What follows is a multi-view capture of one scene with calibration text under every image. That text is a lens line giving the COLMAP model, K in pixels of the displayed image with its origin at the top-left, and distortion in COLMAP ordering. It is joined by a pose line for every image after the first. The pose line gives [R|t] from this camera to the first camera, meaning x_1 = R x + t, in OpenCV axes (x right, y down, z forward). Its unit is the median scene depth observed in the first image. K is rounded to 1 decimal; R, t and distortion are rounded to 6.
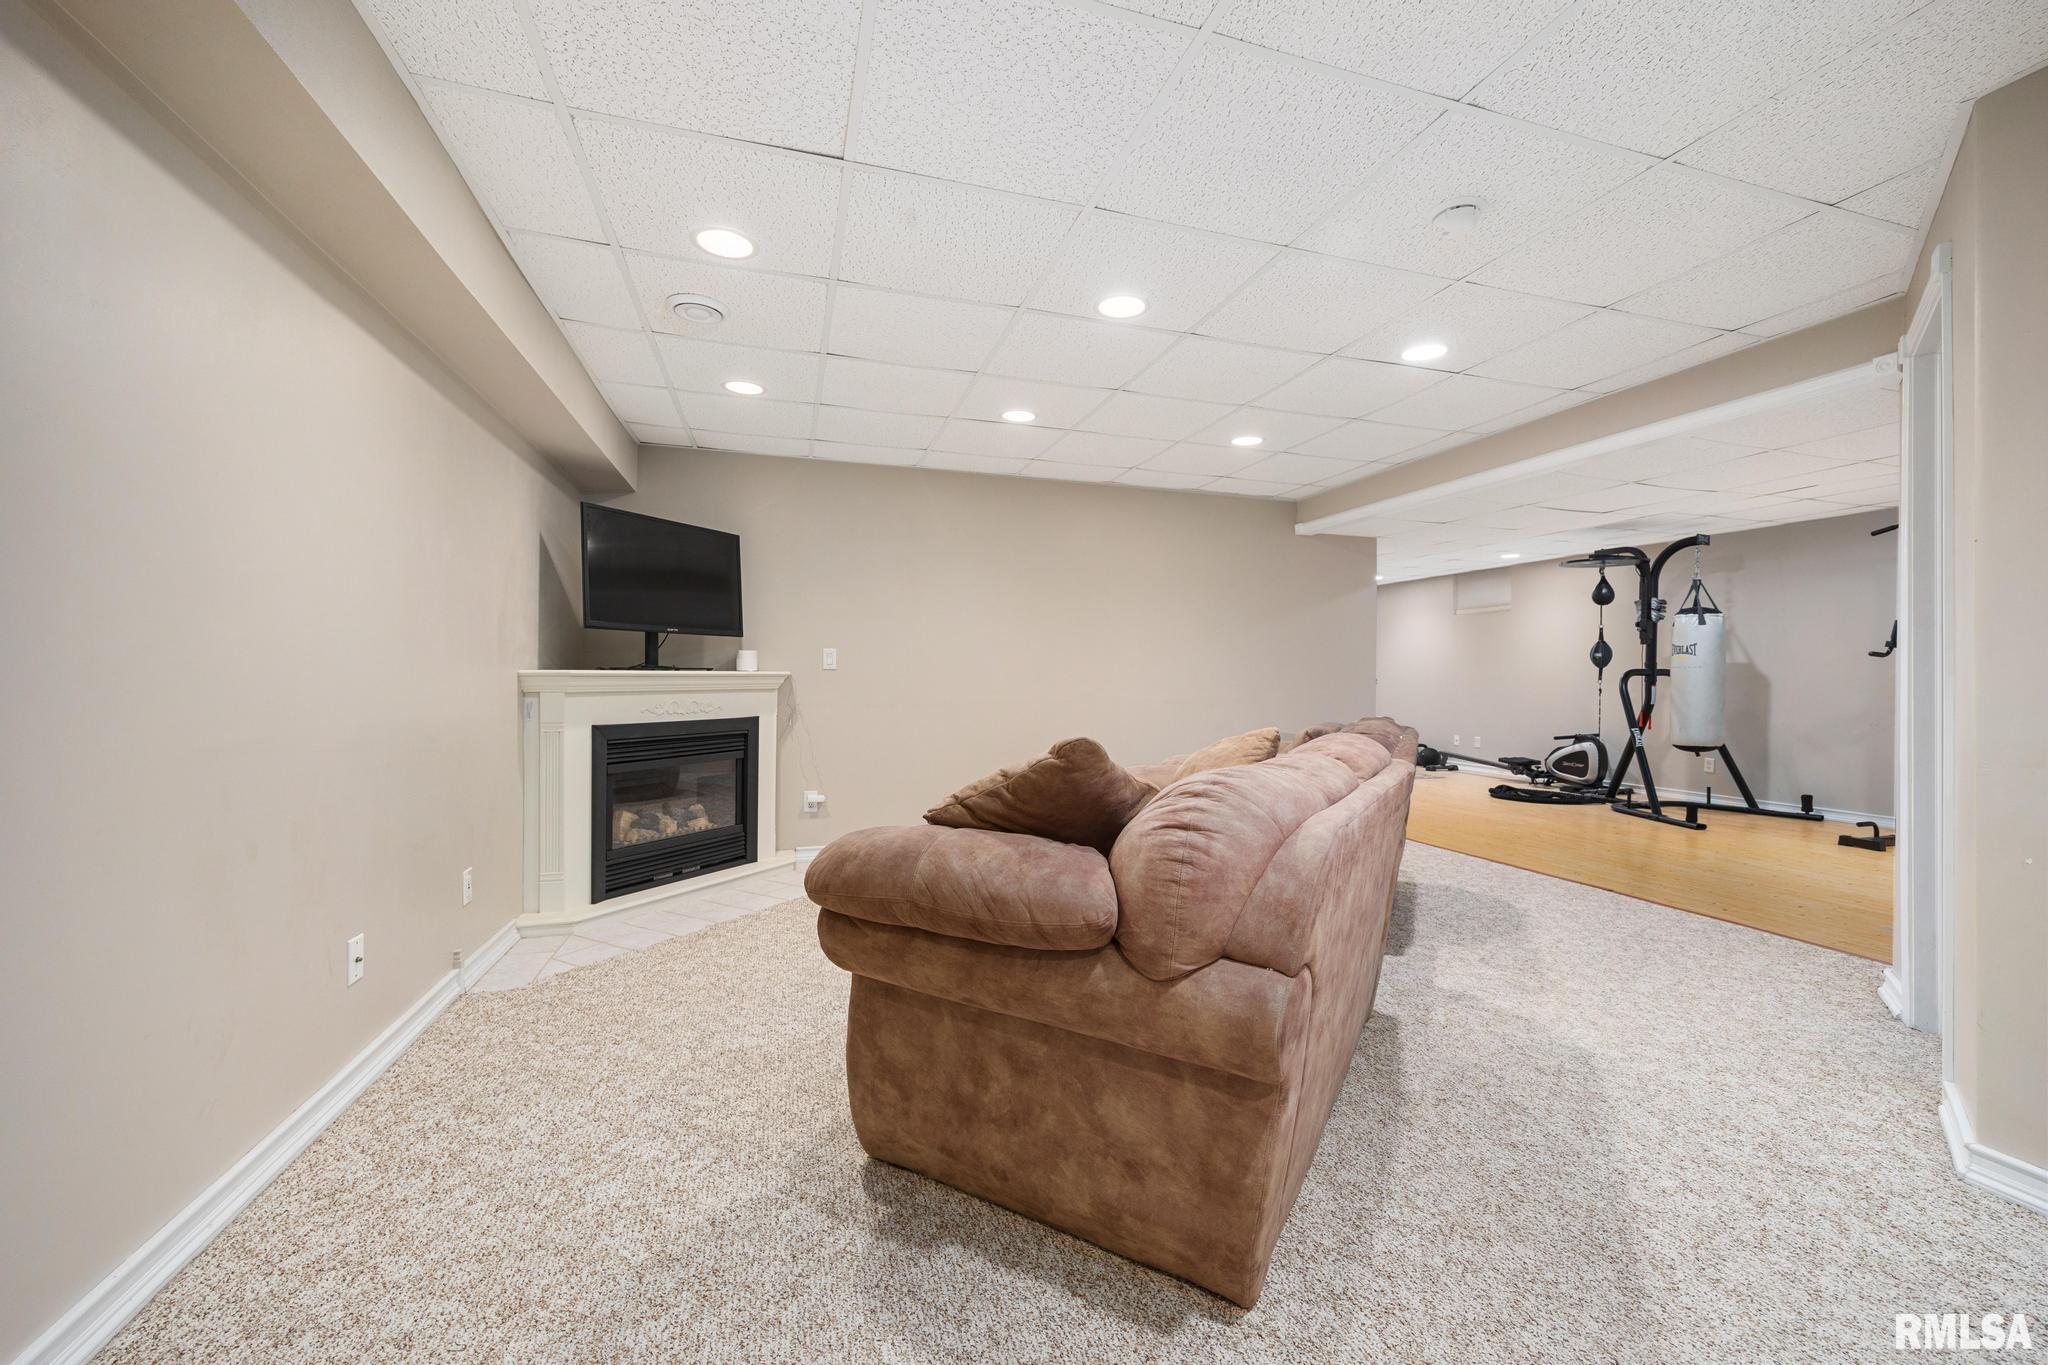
lens RADIAL K [[815.3, 0, 1036.3], [0, 815.3, 677.8], [0, 0, 1]] dist [-0.001657, -0.000152]
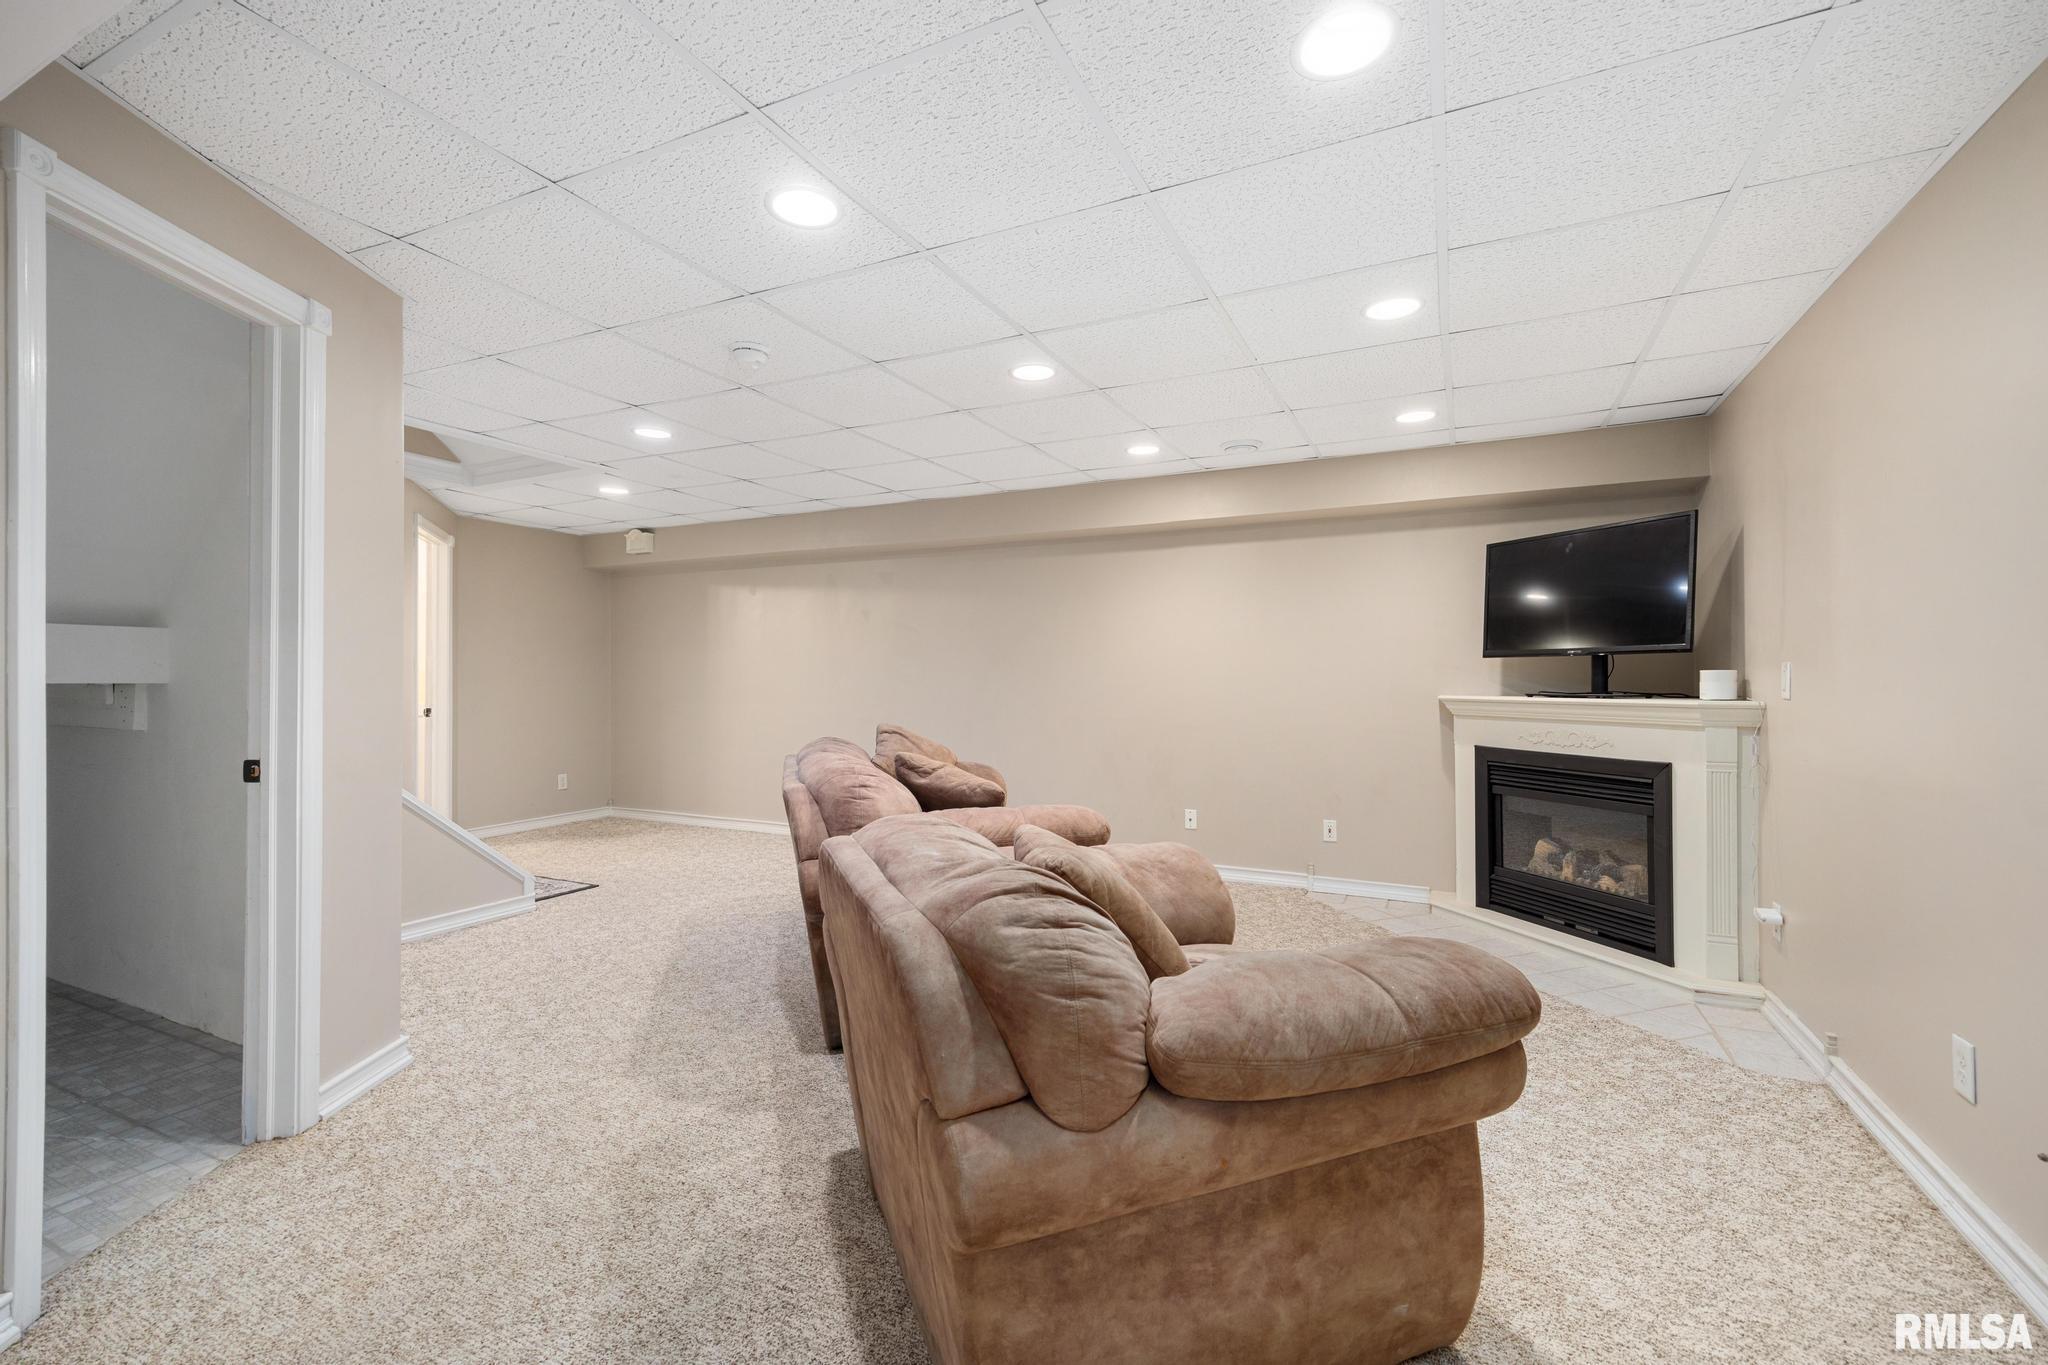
lens RADIAL K [[815.3, 0, 1035.8], [0, 815.3, 683.4], [0, 0, 1]] dist [-0.001657, -0.000152]
pose [[-0.675687, -0.004017, -0.737178, 0.685971], [-0.003406, 0.999991, -0.002327, -0.022753], [0.737181, 0.000939, -0.675695, 1.309301]]
